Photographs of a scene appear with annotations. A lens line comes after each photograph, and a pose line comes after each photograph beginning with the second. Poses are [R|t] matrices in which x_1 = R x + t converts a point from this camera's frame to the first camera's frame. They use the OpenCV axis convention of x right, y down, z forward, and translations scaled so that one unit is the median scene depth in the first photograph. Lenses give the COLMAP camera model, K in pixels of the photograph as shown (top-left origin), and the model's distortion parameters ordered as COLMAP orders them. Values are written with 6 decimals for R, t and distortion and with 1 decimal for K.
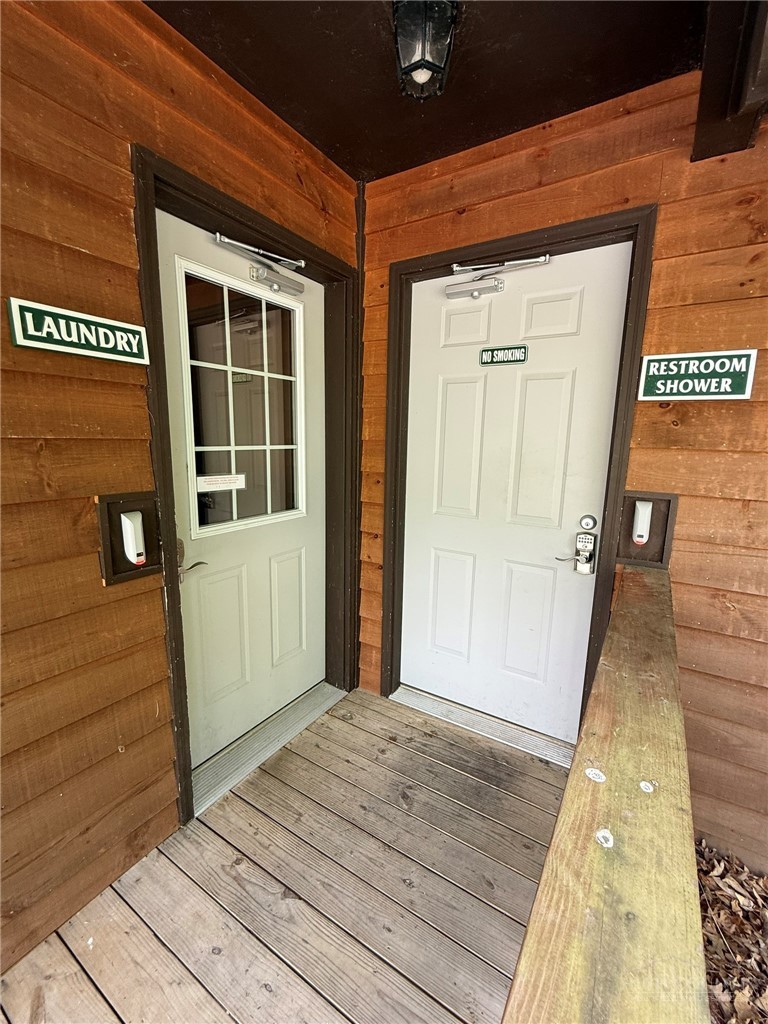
lens RADIAL K [[428.6, 0, 385.1], [0, 428.6, 513.3], [0, 0, 1]] dist [-0.007214, 0.001147]
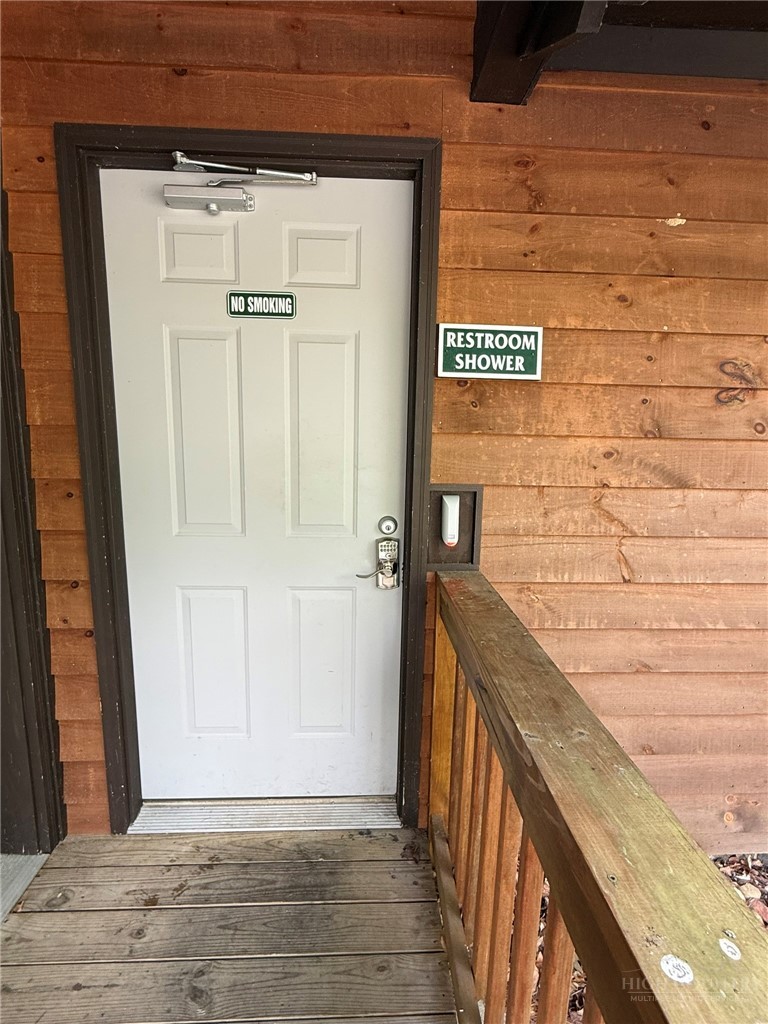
lens RADIAL K [[513.4, 0, 383.6], [0, 513.4, 511.6], [0, 0, 1]] dist [-0.002579, 0.000403]
pose [[0.822179, -0.103694, 0.559705, -0.071942], [0.097975, 0.994372, 0.040303, -0.044115], [-0.560735, 0.021701, 0.827711, 0.198726]]
